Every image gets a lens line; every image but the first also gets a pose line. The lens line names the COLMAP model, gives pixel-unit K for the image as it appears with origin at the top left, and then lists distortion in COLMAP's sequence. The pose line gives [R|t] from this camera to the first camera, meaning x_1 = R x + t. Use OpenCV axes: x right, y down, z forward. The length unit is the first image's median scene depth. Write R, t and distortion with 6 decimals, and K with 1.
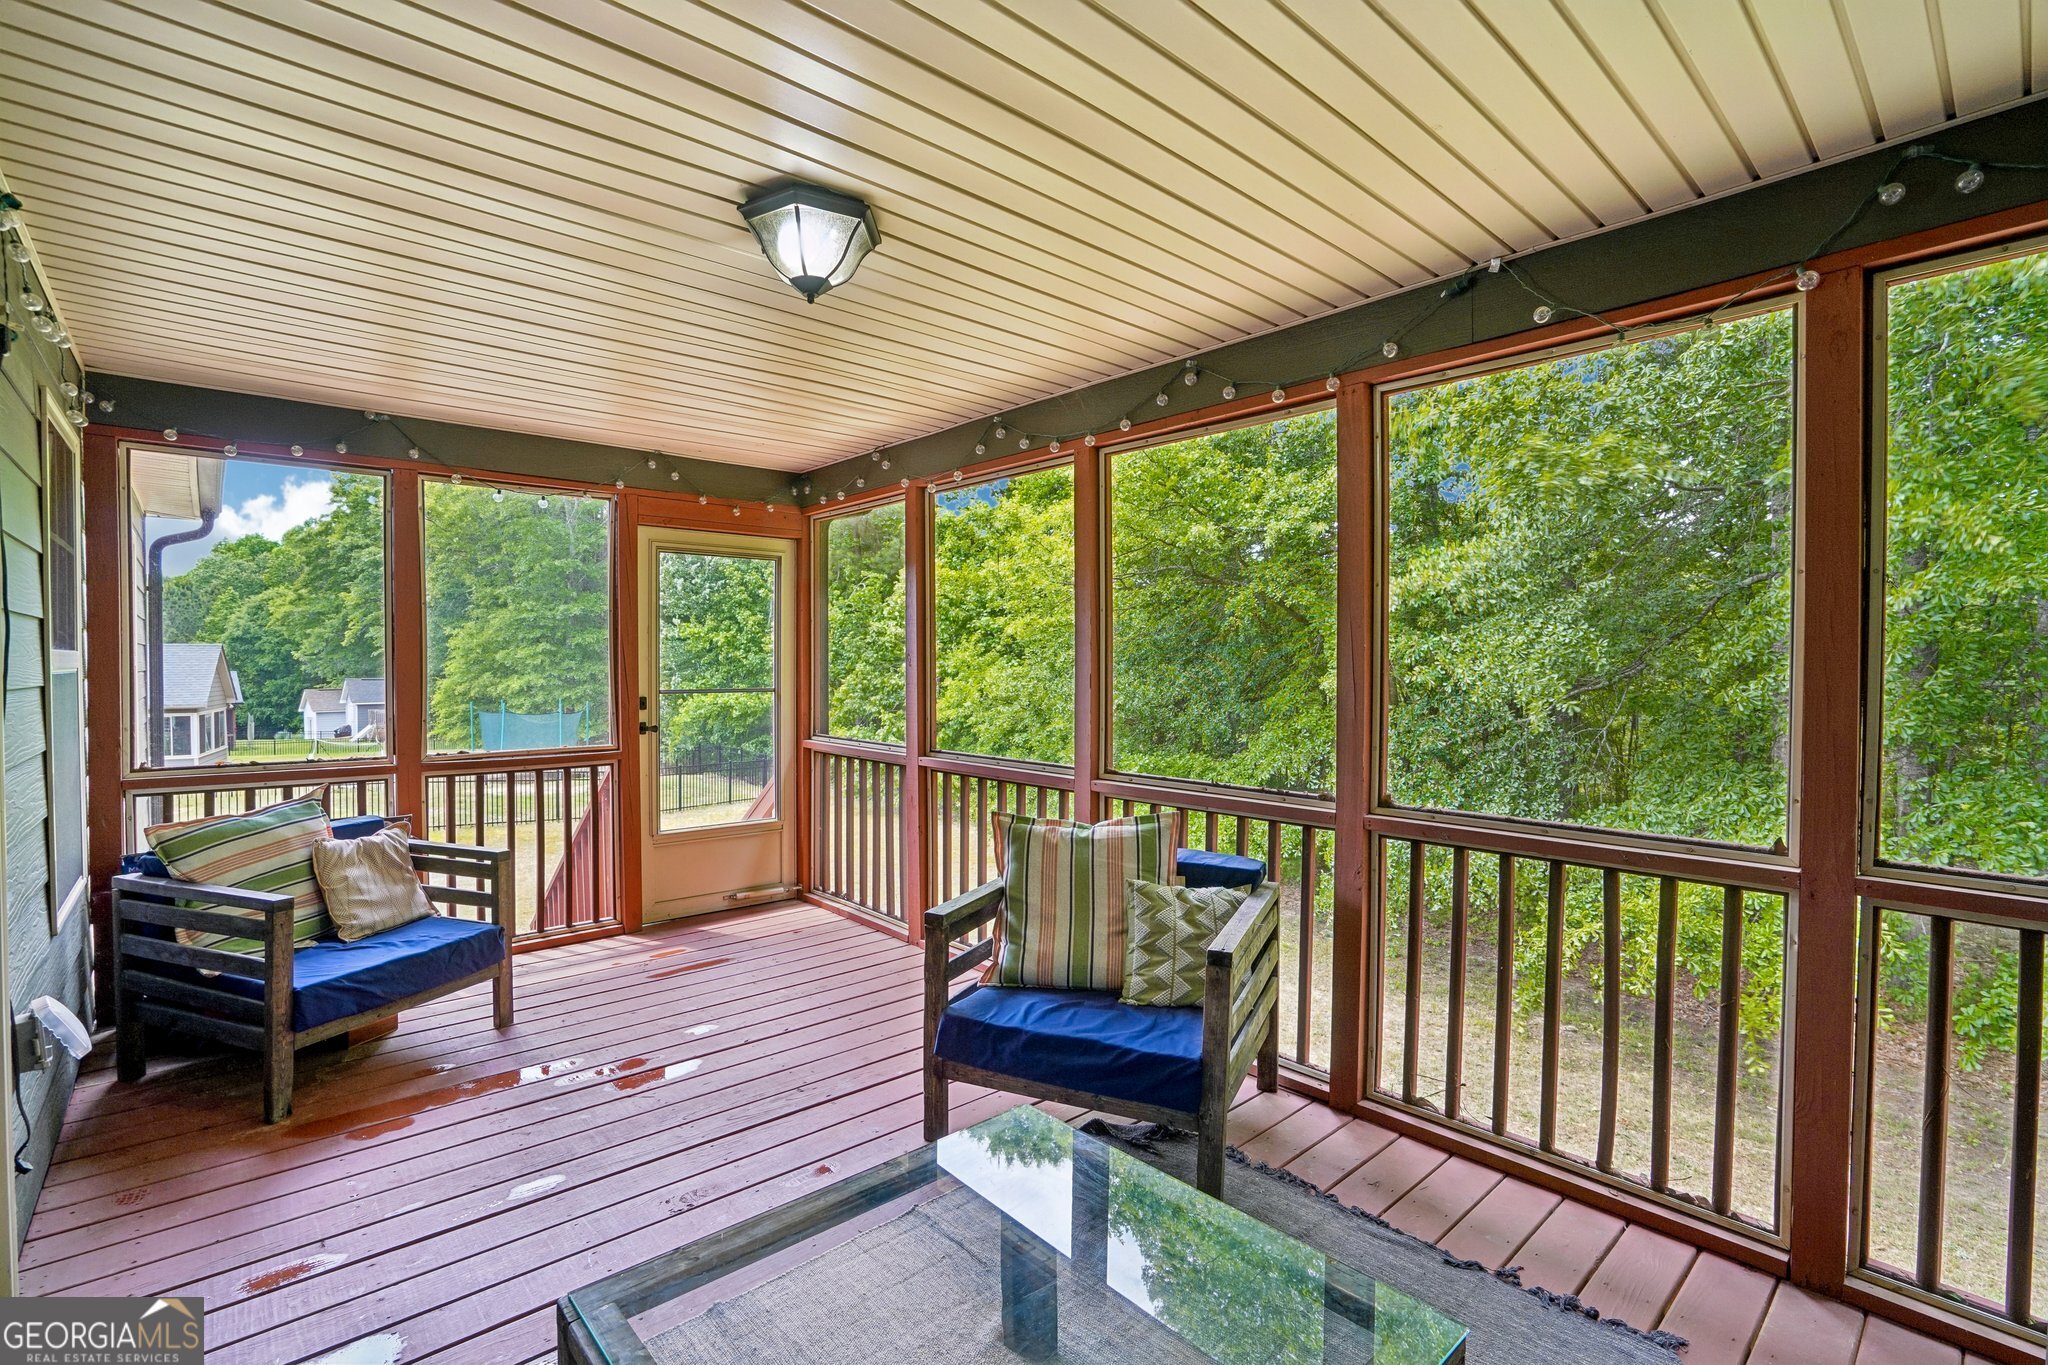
lens RADIAL K [[944.8, 0, 1049.1], [0, 944.8, 681.2], [0, 0, 1]] dist [-0.000328, 0.000218]
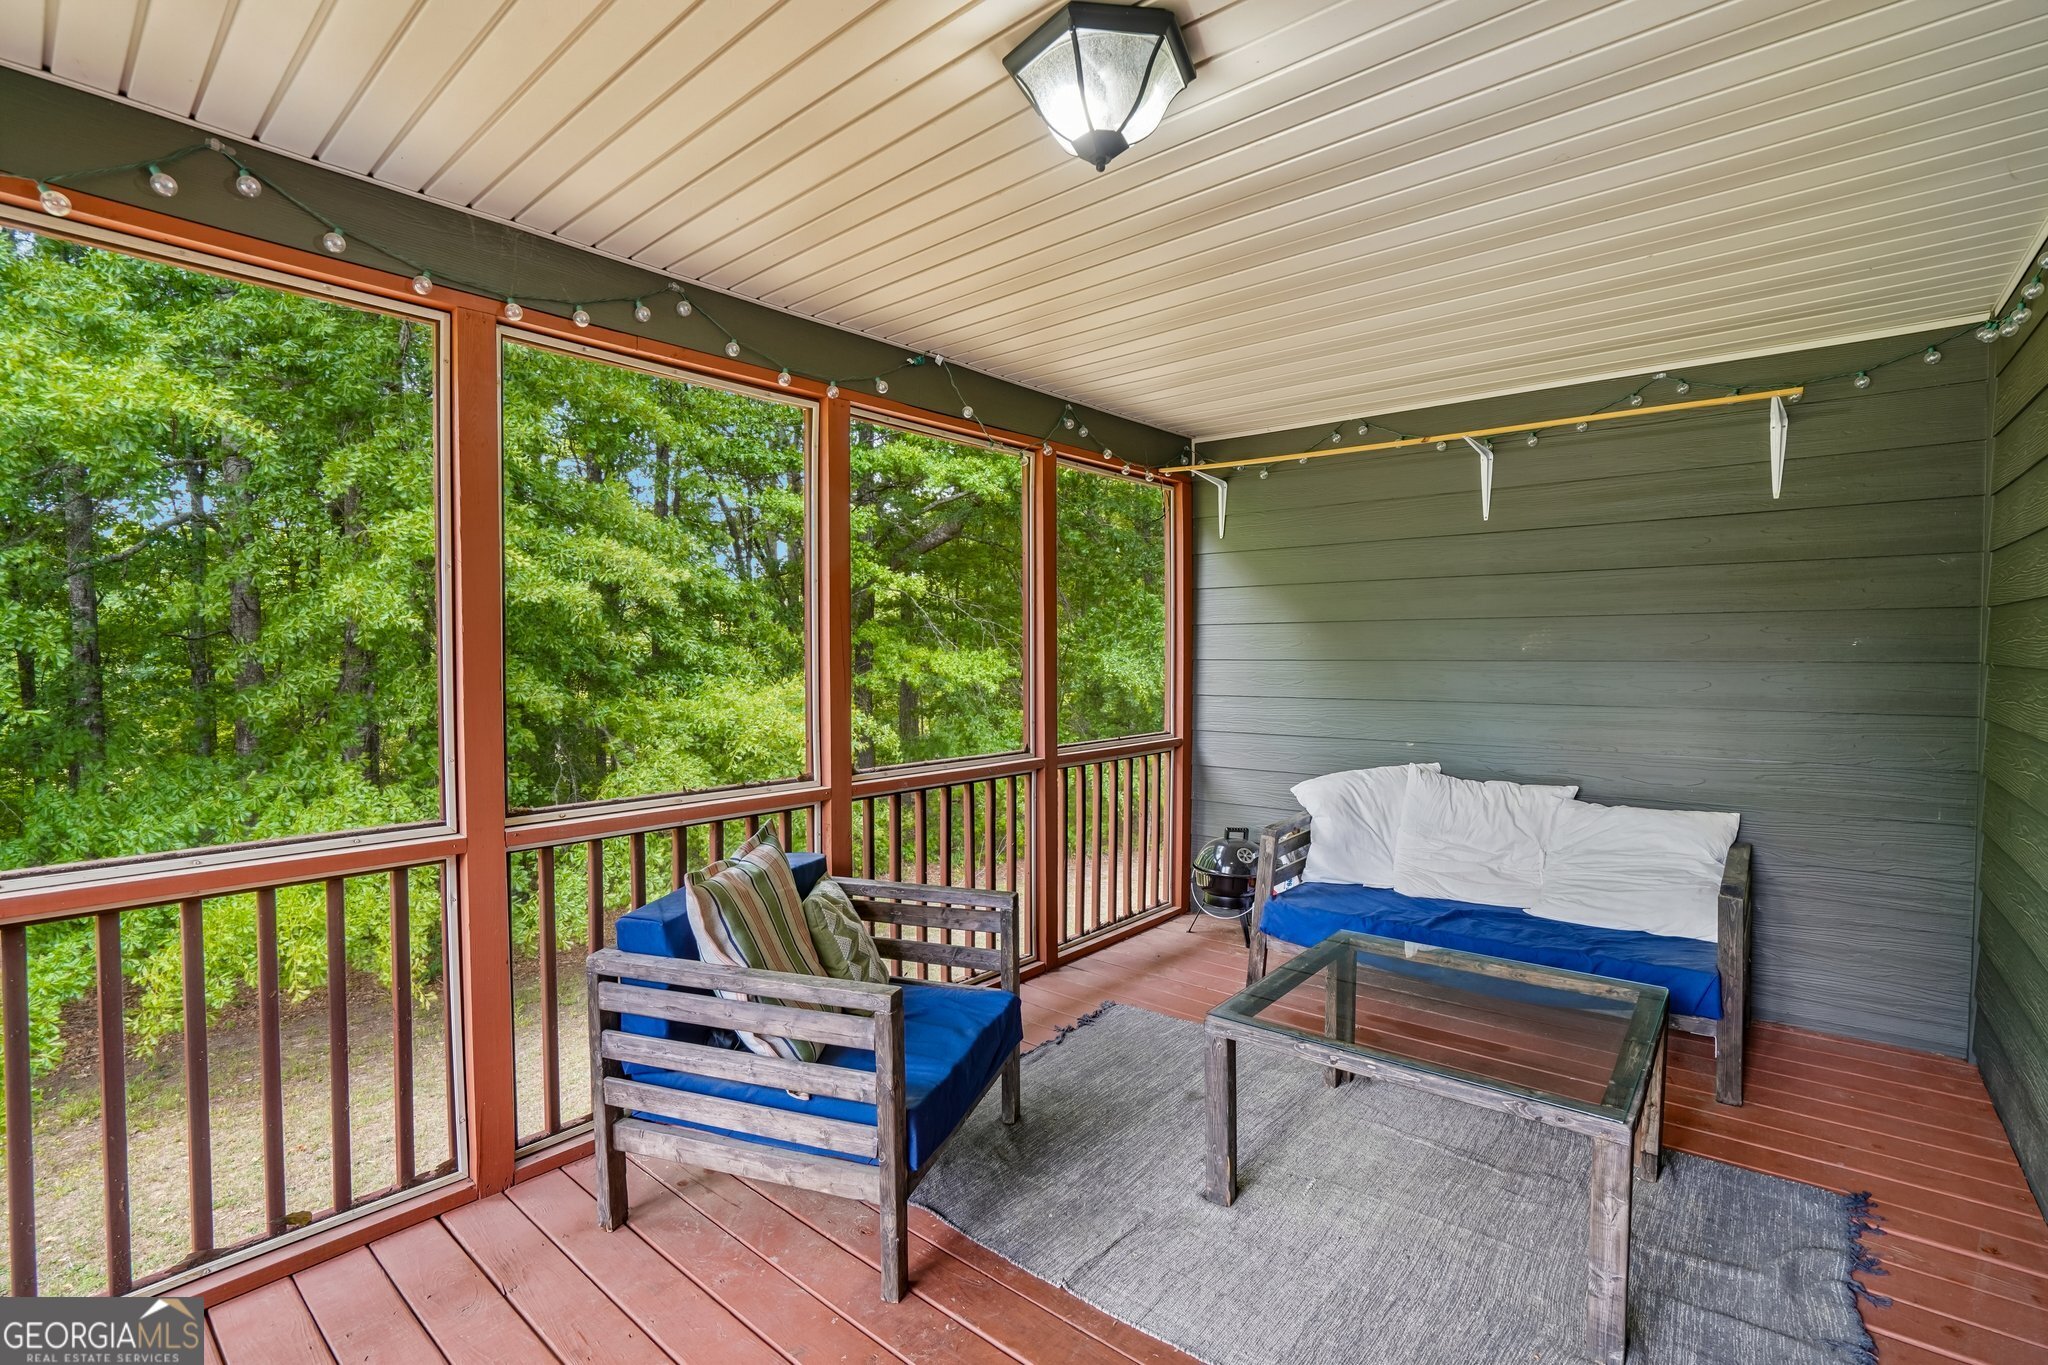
lens RADIAL K [[944.8, 0, 1049.1], [0, 944.8, 681.2], [0, 0, 1]] dist [-0.000328, 0.000218]
pose [[-0.112715, -0.031476, 0.993129, -0.412199], [0.022501, 0.999161, 0.034221, -0.007522], [-0.993373, 0.026203, -0.111912, 0.447604]]
